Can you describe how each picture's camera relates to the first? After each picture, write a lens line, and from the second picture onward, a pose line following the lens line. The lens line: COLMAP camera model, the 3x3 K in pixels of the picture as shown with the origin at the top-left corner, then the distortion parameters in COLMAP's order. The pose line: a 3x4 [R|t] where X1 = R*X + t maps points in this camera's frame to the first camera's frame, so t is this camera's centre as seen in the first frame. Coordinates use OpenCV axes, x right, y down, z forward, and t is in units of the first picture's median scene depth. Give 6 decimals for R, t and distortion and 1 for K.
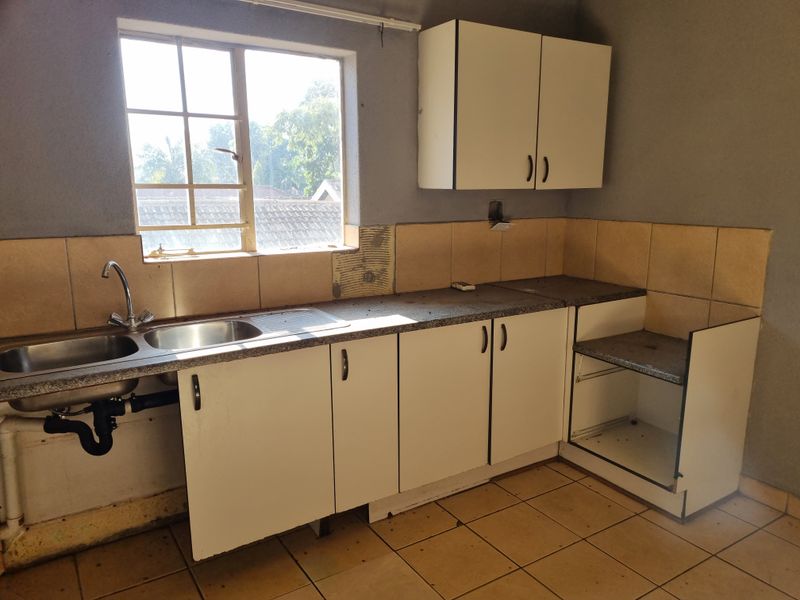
lens RADIAL K [[605.0, 0, 423.3], [0, 605.0, 312.4], [0, 0, 1]] dist [0.026352, -0.001472]
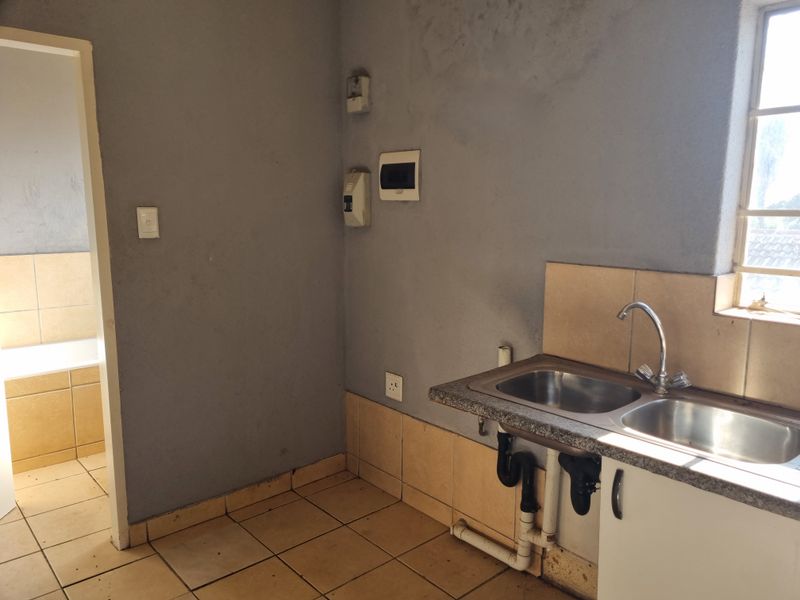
lens RADIAL K [[603.9, 0, 411.9], [0, 603.9, 301.1], [0, 0, 1]] dist [0.059979, -0.001696]
pose [[0.134035, 0.152197, -0.979219, 0.204657], [-0.212515, 0.969561, 0.121607, -0.095131], [0.967921, 0.191799, 0.162299, 0.444977]]
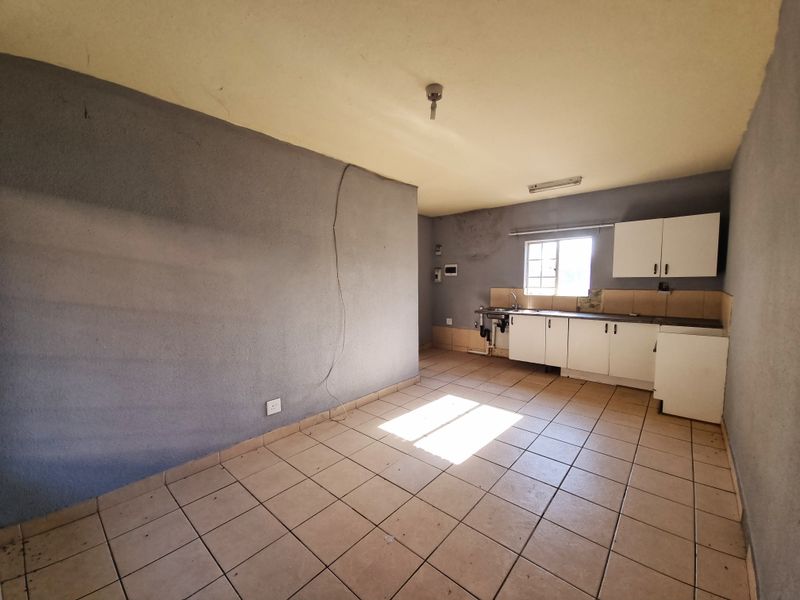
lens RADIAL K [[323.1, 0, 399.4], [0, 323.1, 307.9], [0, 0, 1]] dist [0.001022, -0.000347]
pose [[0.254860, 0.084694, -0.963262, 1.330192], [-0.190617, 0.981011, 0.035821, 0.083834], [0.948004, 0.174485, 0.266164, -0.372608]]
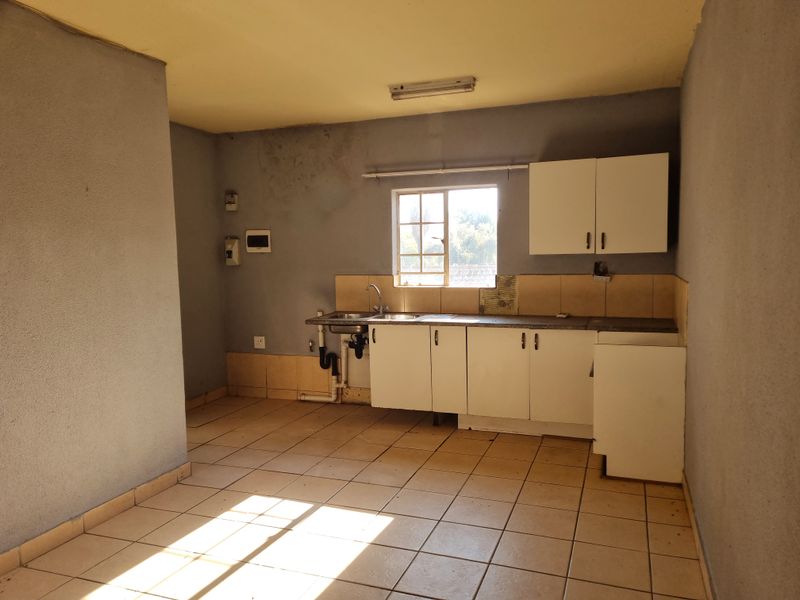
lens RADIAL K [[598.2, 0, 409.0], [0, 598.2, 309.5], [0, 0, 1]] dist [0.051418, 0.001691]
pose [[0.588597, 0.065094, -0.805802, 1.268626], [-0.152346, 0.987826, -0.031483, 0.060269], [0.793943, 0.141292, 0.591348, -0.274463]]
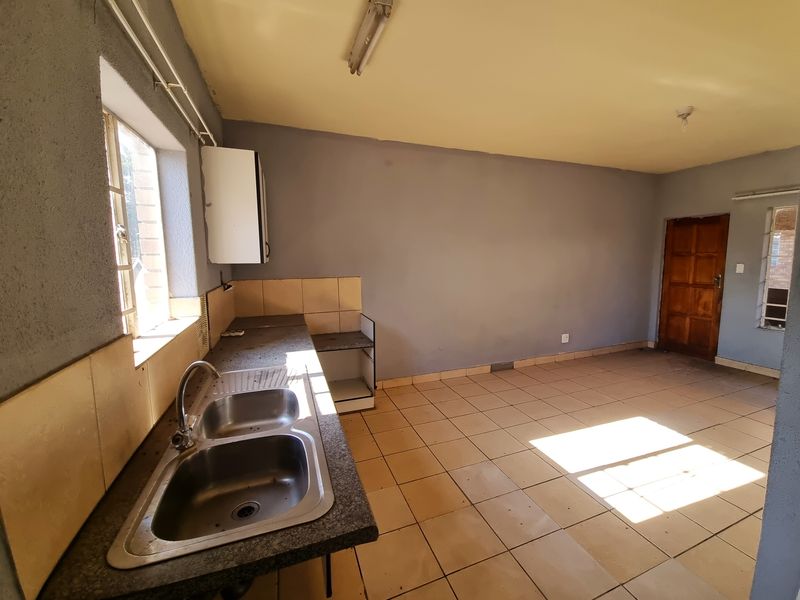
lens RADIAL K [[347.9, 0, 430.6], [0, 347.9, 295.2], [0, 0, 1]] dist [-0.000595, -0.000117]
pose [[0.186177, -0.117472, 0.975468, -0.703997], [0.210407, 0.974561, 0.077204, -0.110385], [-0.959722, 0.190871, 0.206158, 0.466458]]
